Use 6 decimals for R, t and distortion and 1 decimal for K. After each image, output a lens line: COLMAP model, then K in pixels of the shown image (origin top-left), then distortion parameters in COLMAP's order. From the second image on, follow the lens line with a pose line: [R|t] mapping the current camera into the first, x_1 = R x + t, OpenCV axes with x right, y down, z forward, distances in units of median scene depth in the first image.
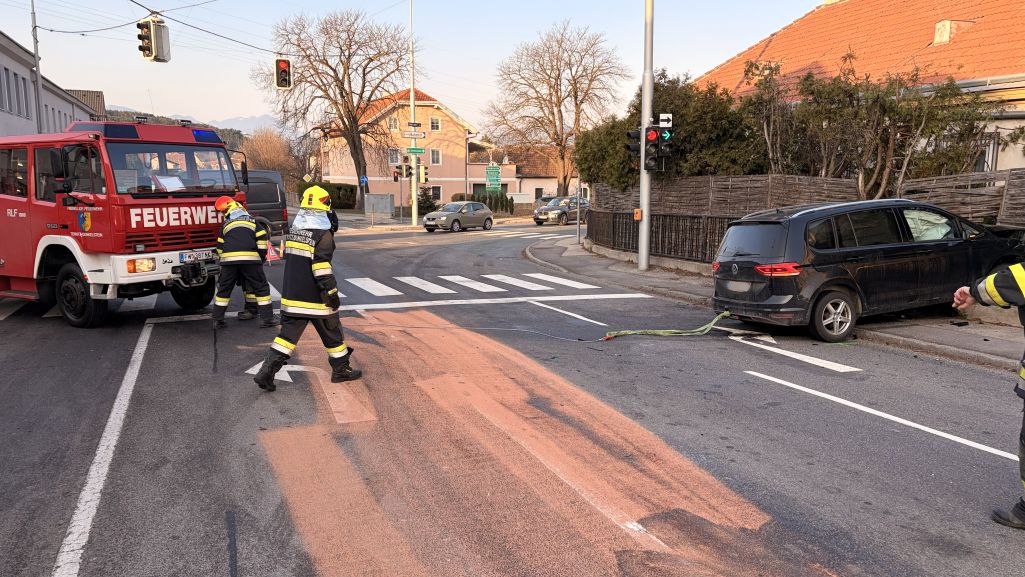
lens RADIAL K [[741.2, 0, 513.2], [0, 741.2, 290.2], [0, 0, 1]] dist [-0.009453, -0.003061]
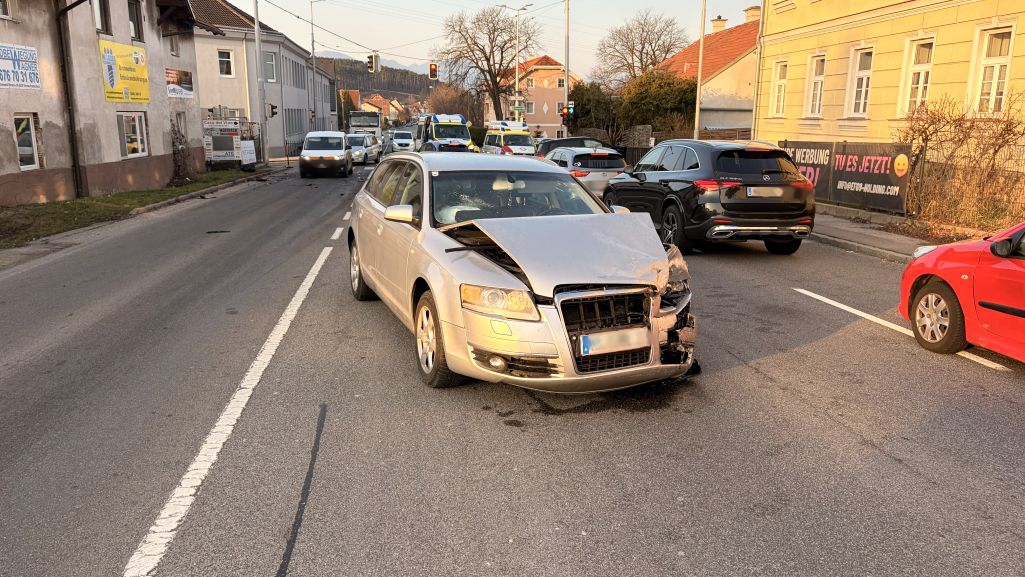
lens RADIAL K [[741.2, 0, 510.8], [0, 741.2, 290.7], [0, 0, 1]] dist [-0.009453, -0.003061]
pose [[0.968341, 0.066885, -0.240504, 0.195568], [-0.048553, 0.995501, 0.081366, 0.057806], [0.244865, -0.067113, 0.967232, -0.435884]]
